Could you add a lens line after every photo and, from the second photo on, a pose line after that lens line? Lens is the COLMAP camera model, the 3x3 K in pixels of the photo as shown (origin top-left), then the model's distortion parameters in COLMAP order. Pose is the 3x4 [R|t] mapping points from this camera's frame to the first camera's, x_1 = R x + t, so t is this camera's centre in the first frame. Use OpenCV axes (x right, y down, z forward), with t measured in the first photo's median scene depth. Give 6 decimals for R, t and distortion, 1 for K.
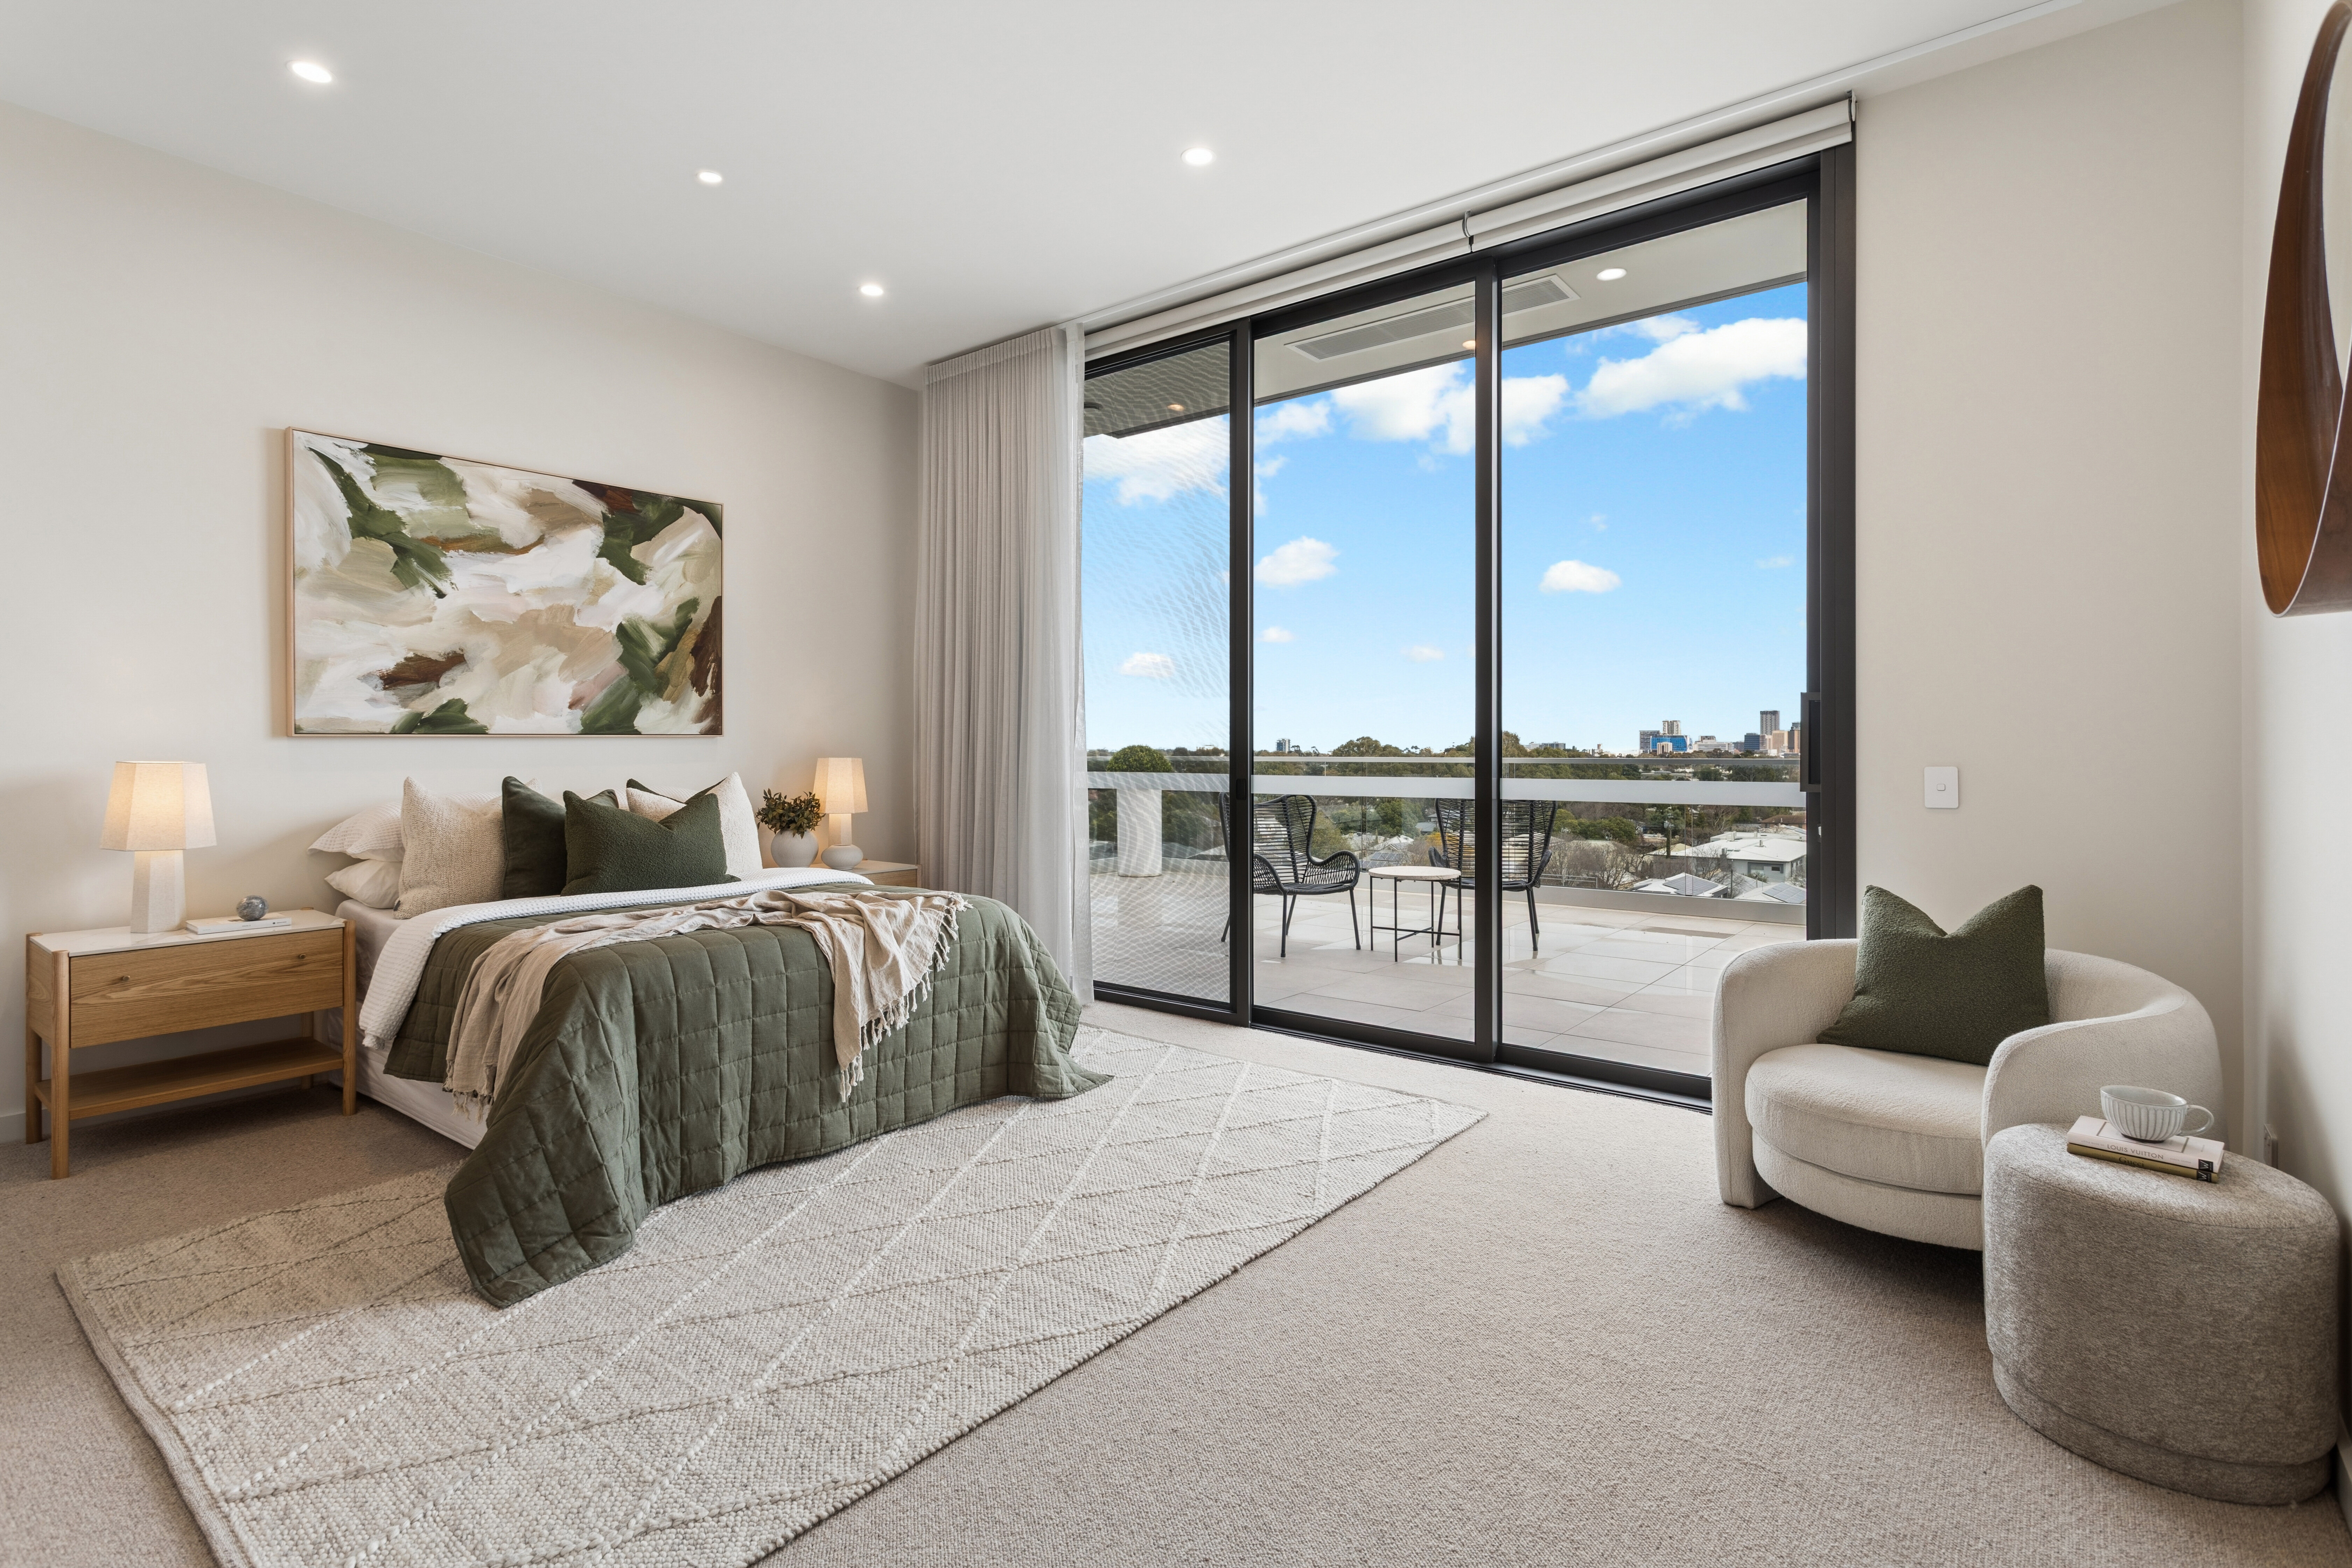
lens RADIAL K [[1134.3, 0, 1176.7], [0, 1134.3, 756.3], [0, 0, 1]] dist [-0.001776, -0.000416]
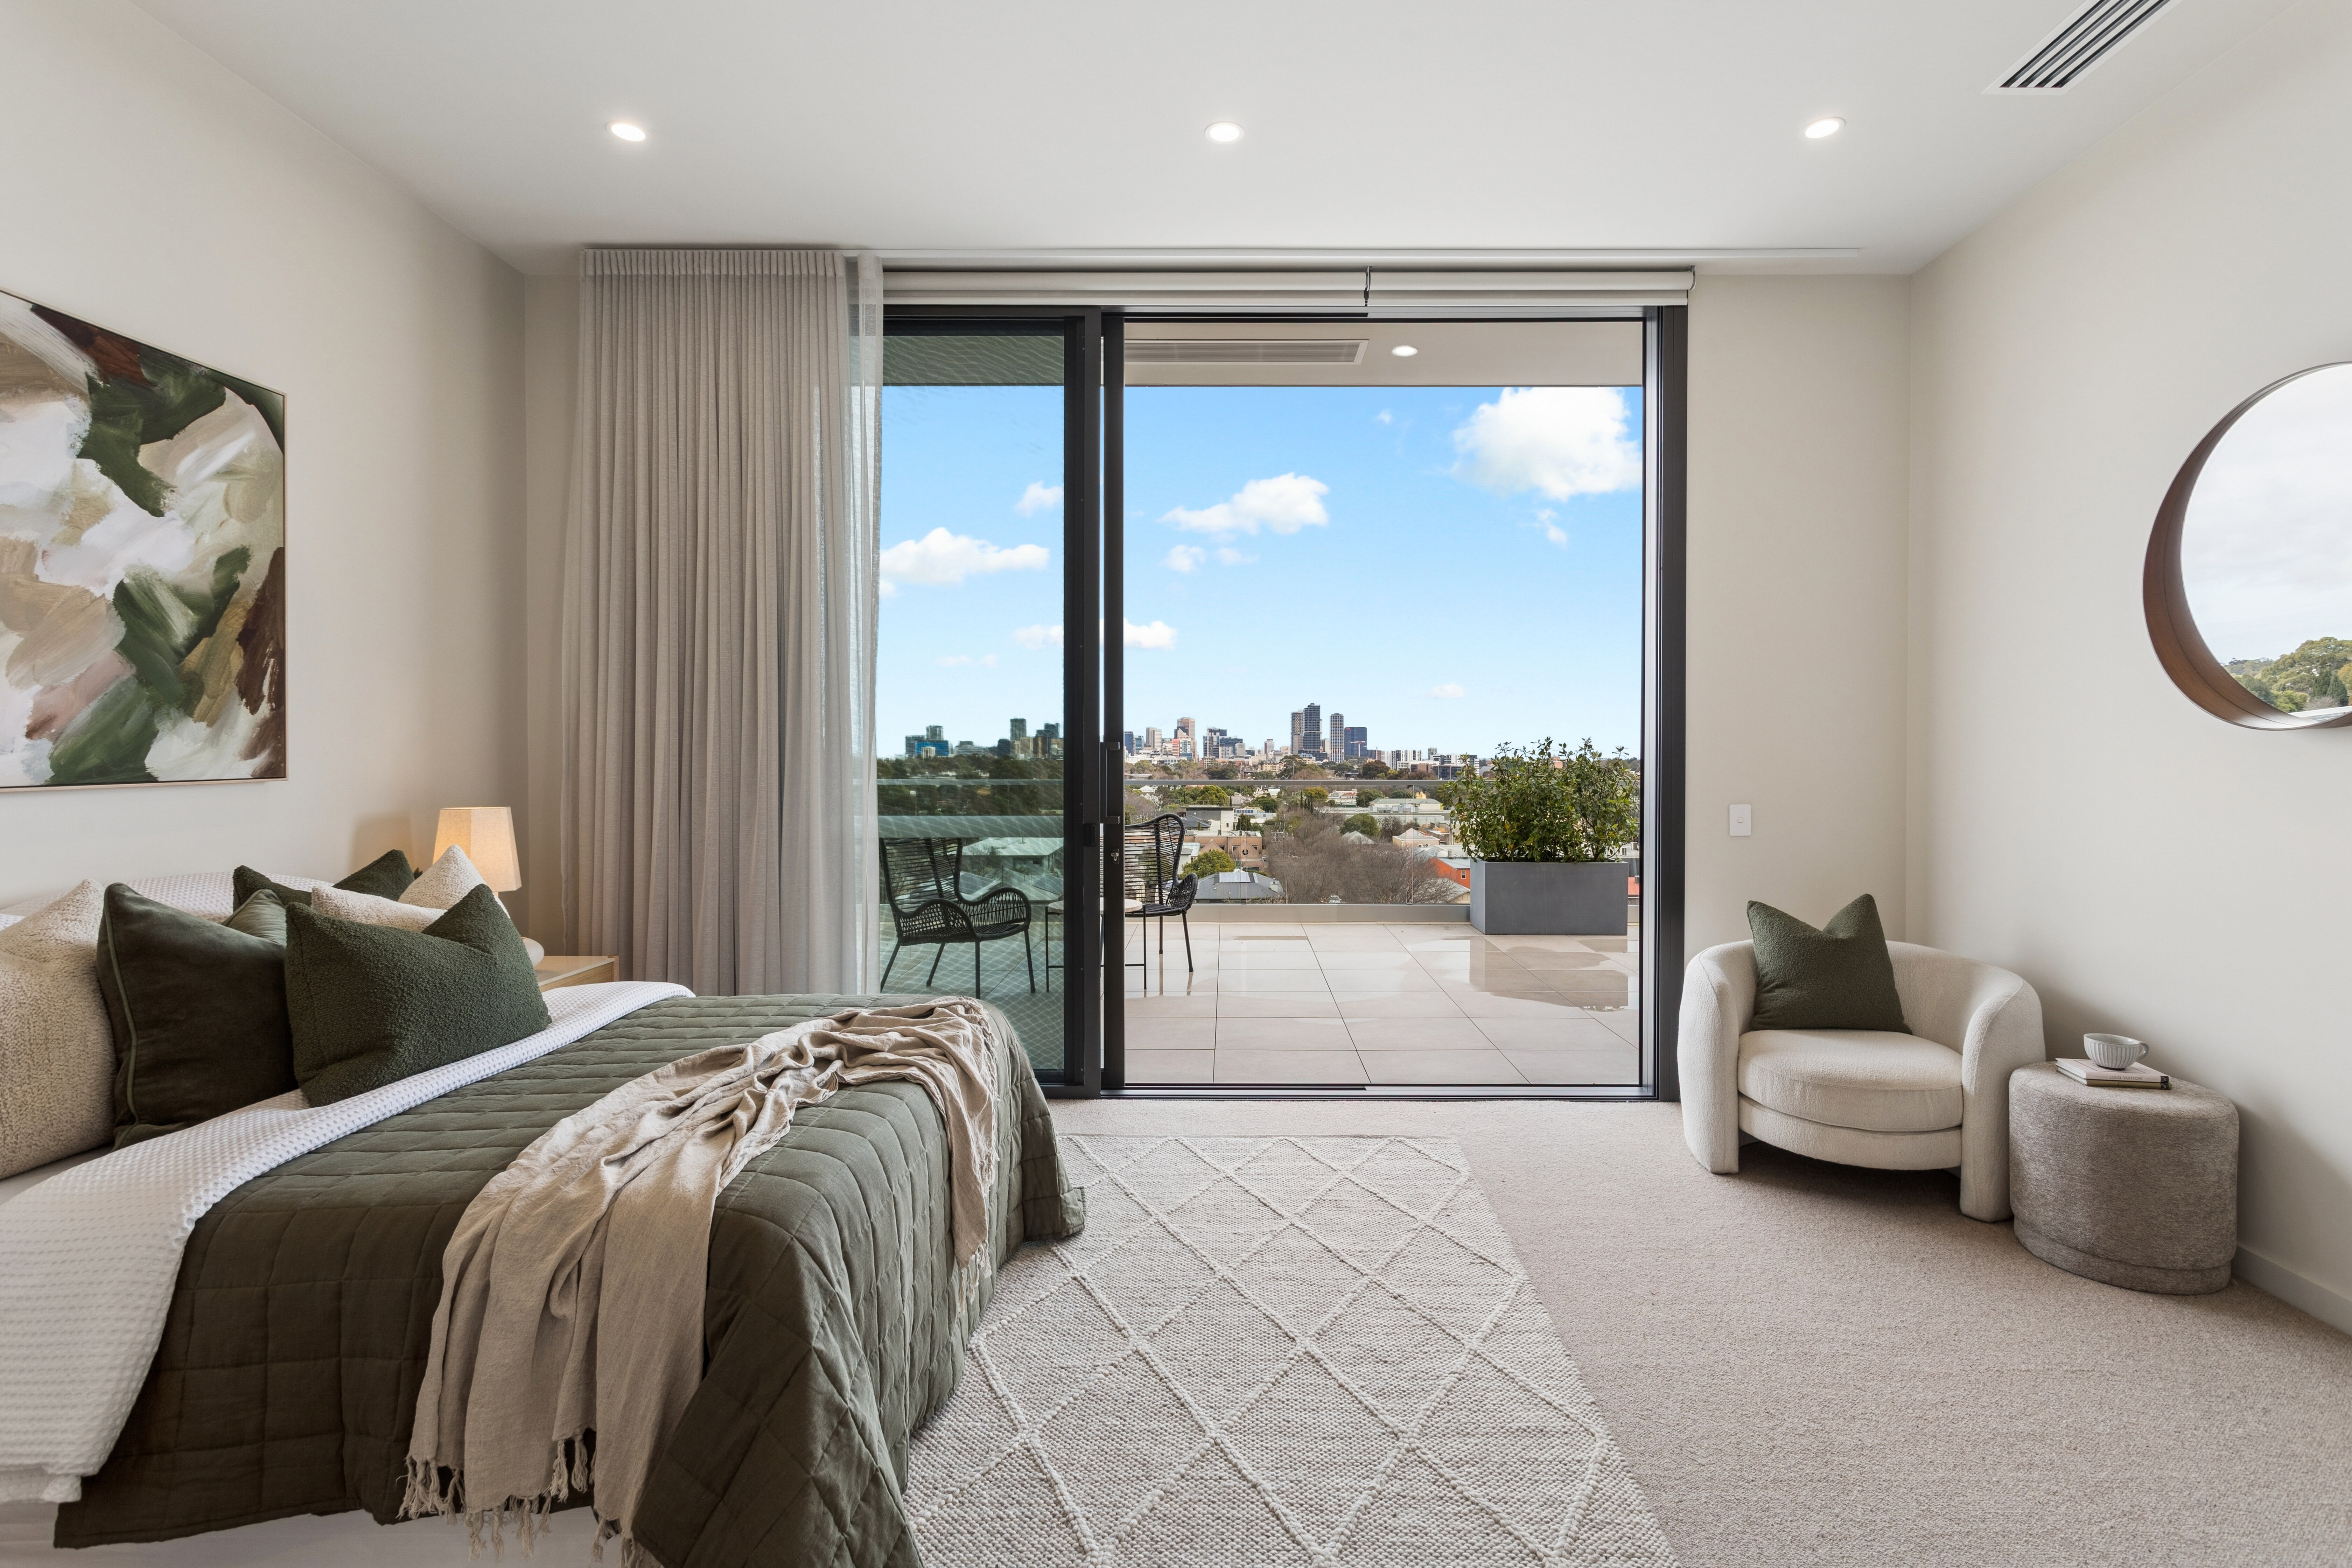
lens RADIAL K [[1149.4, 0, 1181.7], [0, 1149.4, 768.0], [0, 0, 1]] dist [0.002537, 0.000588]
pose [[0.783327, -0.007892, 0.621559, -0.439718], [0.001956, 0.999946, 0.010232, -0.031823], [-0.621607, -0.006800, 0.783300, 0.240787]]
